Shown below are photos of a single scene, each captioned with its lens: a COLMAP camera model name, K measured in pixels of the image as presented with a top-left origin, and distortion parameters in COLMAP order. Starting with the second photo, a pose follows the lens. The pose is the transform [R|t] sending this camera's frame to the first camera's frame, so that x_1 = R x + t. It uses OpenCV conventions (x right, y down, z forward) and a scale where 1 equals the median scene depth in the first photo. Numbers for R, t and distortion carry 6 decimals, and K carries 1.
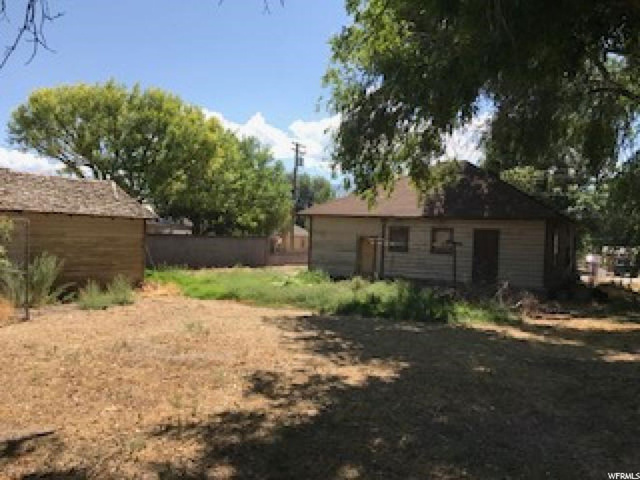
lens RADIAL K [[522.9, 0, 321.6], [0, 522.9, 236.6], [0, 0, 1]] dist [0.031906, -0.046515]
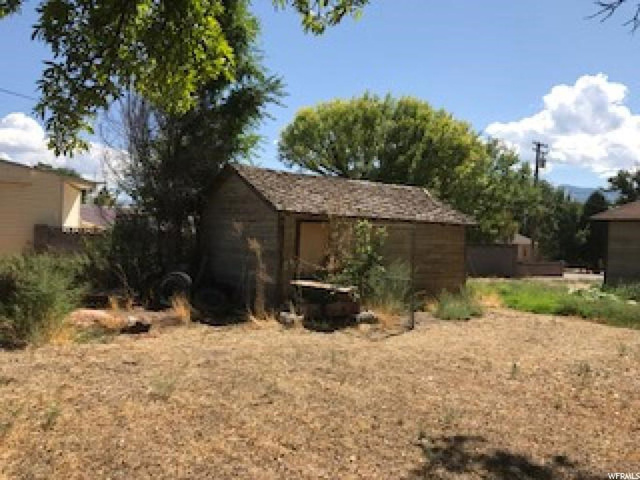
lens RADIAL K [[522.9, 0, 313.7], [0, 522.9, 239.1], [0, 0, 1]] dist [0.031906, -0.046515]
pose [[0.930086, -0.001229, -0.367340, -0.197173], [-0.002673, 0.999945, -0.010115, 0.001013], [0.367332, 0.010390, 0.930032, 0.010897]]
